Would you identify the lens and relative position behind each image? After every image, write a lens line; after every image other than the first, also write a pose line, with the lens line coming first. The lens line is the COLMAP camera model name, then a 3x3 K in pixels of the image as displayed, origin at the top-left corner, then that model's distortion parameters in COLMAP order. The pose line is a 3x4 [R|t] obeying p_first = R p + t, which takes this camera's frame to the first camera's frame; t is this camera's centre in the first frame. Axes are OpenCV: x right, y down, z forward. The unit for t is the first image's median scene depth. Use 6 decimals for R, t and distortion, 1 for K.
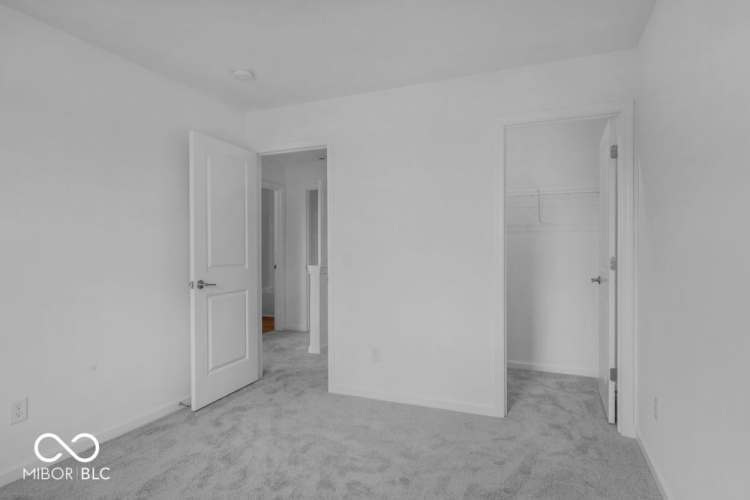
lens RADIAL K [[437.3, 0, 375.1], [0, 437.3, 248.4], [0, 0, 1]] dist [-0.000885, 0.002578]
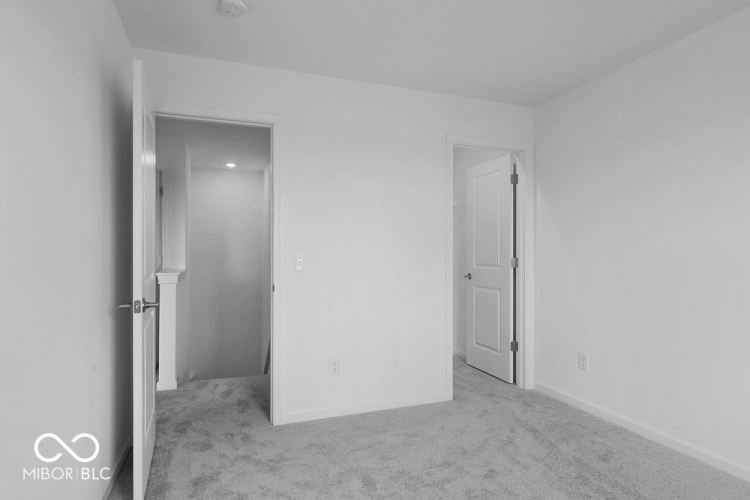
lens RADIAL K [[437.3, 0, 373.5], [0, 437.3, 248.6], [0, 0, 1]] dist [-0.000885, 0.002578]
pose [[0.704036, 0.007643, 0.710123, -0.619154], [-0.003690, 0.999968, -0.007104, 0.002443], [-0.710154, 0.002381, 0.704042, 0.320182]]
